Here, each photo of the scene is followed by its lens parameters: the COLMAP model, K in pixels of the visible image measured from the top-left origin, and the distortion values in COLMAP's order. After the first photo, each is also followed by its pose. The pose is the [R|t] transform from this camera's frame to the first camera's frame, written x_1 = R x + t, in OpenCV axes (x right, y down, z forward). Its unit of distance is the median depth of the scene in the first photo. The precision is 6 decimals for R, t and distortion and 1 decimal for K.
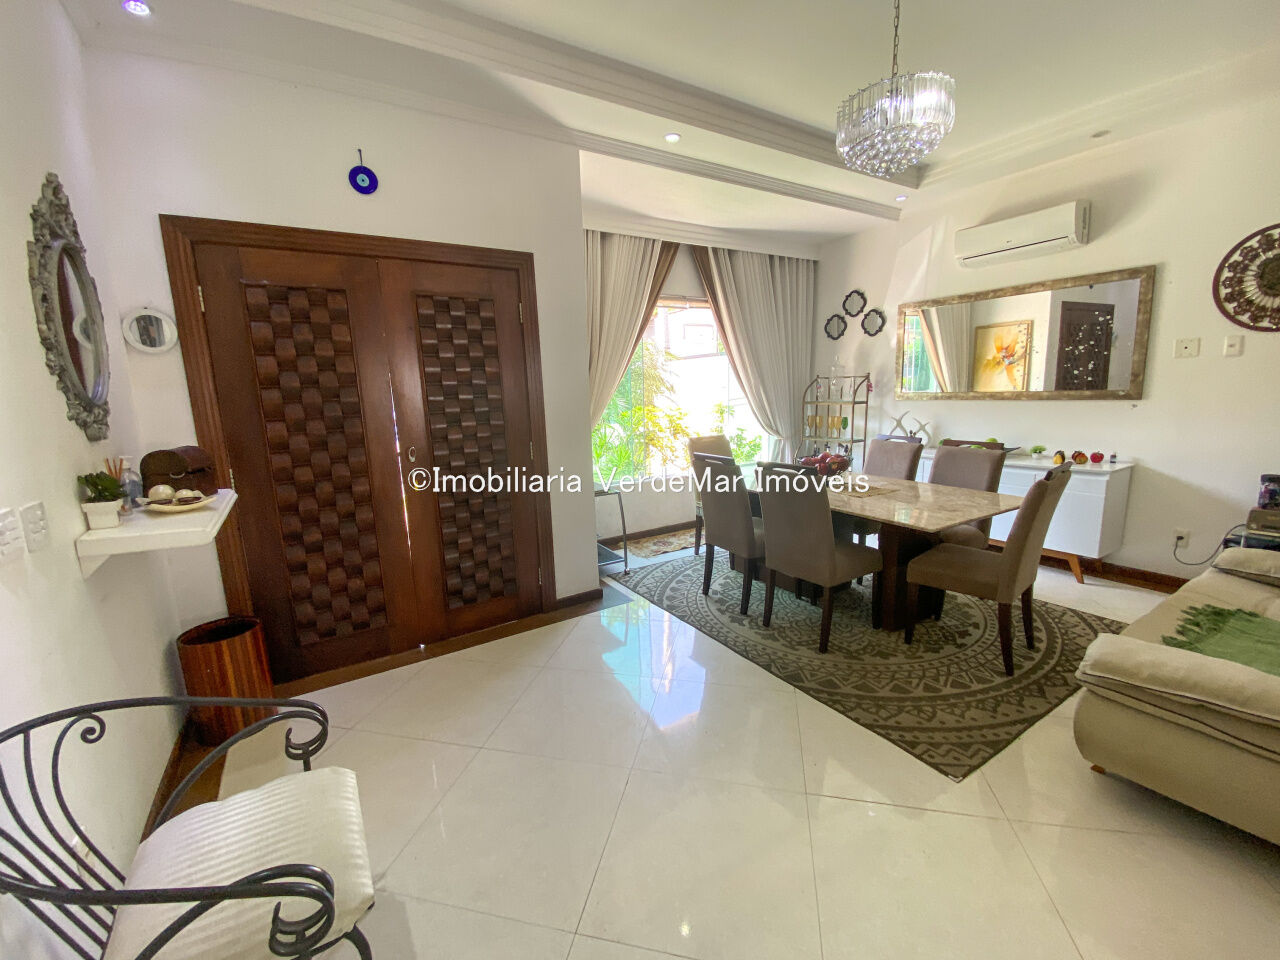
lens RADIAL K [[519.8, 0, 633.6], [0, 519.8, 481.0], [0, 0, 1]] dist [0.018835, -0.019655]
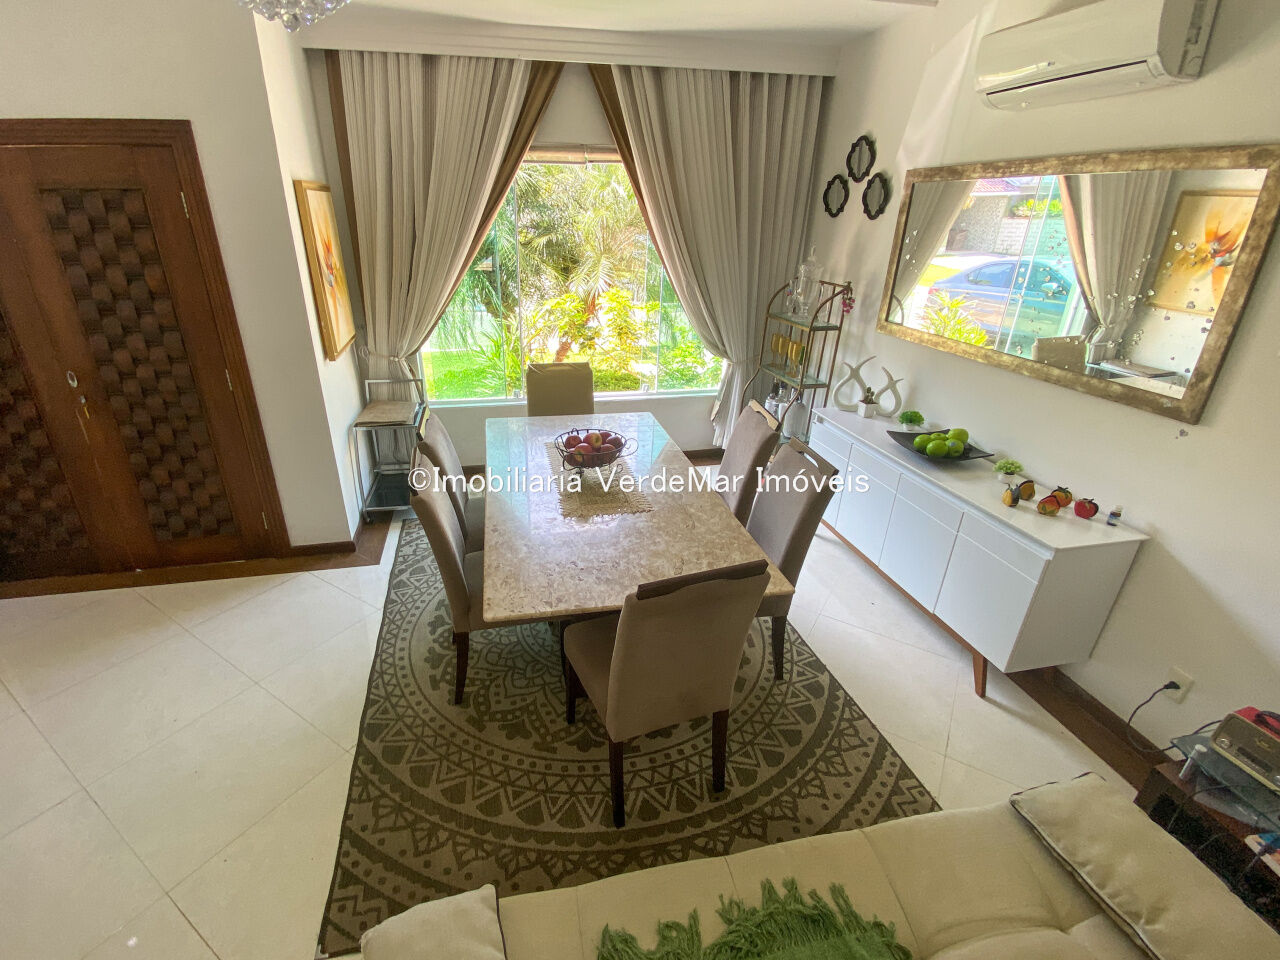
lens RADIAL K [[584.3, 0, 592.7], [0, 584.3, 481.4], [0, 0, 1]] dist [0.021847, -0.017726]
pose [[0.938433, 0.182341, -0.293421, 0.558582], [-0.101343, 0.957294, 0.270773, -0.185236], [0.330263, -0.224367, 0.916835, 0.247456]]
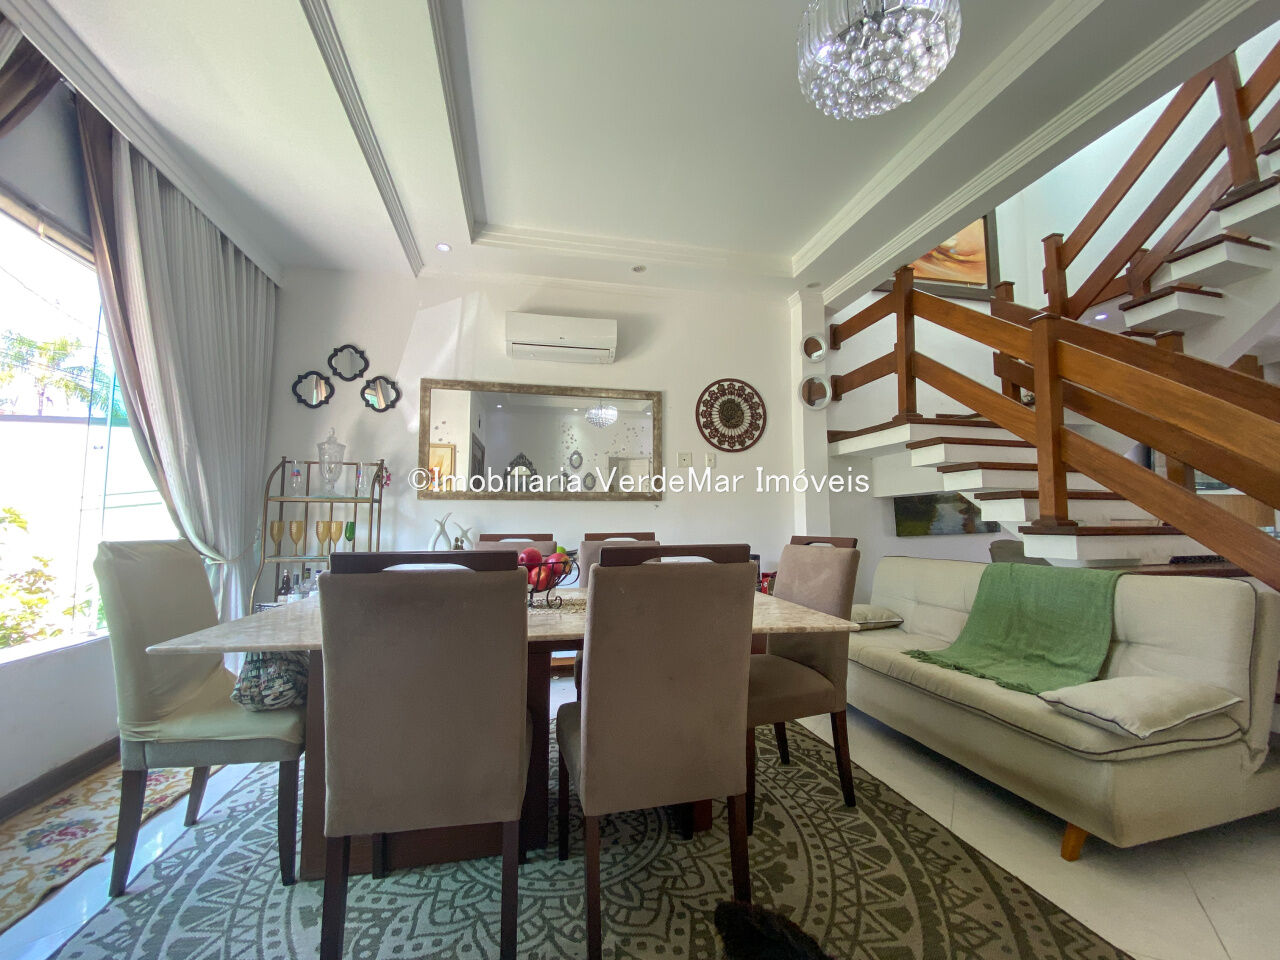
lens RADIAL K [[519.8, 0, 633.6], [0, 519.8, 481.0], [0, 0, 1]] dist [0.018835, -0.019655]
pose [[0.336327, 0.112802, 0.934965, -0.118180], [0.151182, 0.973457, -0.171830, -0.011035], [-0.929531, 0.199140, 0.310347, 0.643630]]
